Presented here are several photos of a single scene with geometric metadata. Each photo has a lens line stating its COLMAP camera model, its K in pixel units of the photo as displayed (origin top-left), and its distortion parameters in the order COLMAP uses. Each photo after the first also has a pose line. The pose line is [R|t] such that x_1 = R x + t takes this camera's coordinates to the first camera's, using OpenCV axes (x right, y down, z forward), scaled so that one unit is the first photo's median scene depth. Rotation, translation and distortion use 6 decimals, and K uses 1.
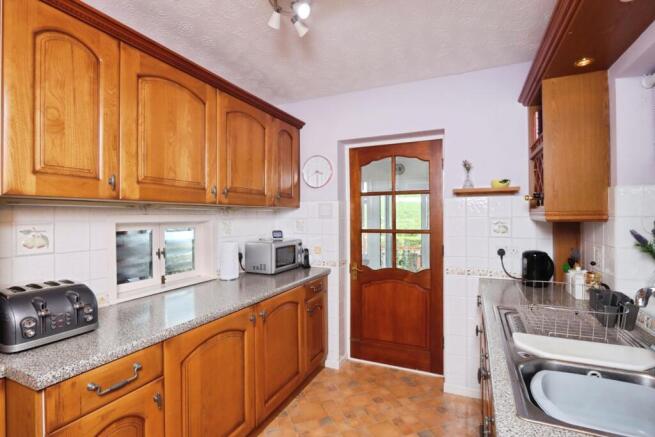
lens RADIAL K [[308.9, 0, 329.3], [0, 308.9, 217.6], [0, 0, 1]] dist [-0.008882, 0.000531]
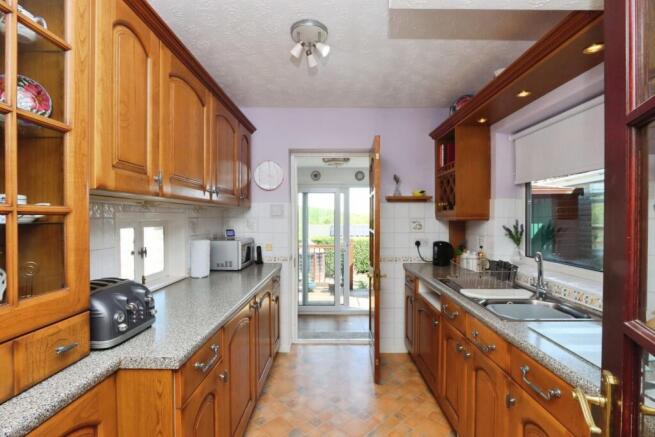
lens RADIAL K [[308.9, 0, 323.7], [0, 308.9, 221.2], [0, 0, 1]] dist [-0.008882, 0.000531]
pose [[0.915537, 0.003023, 0.402223, -0.400542], [-0.005708, 0.999969, 0.005477, 0.009622], [-0.402194, -0.007310, 0.915525, -0.100474]]
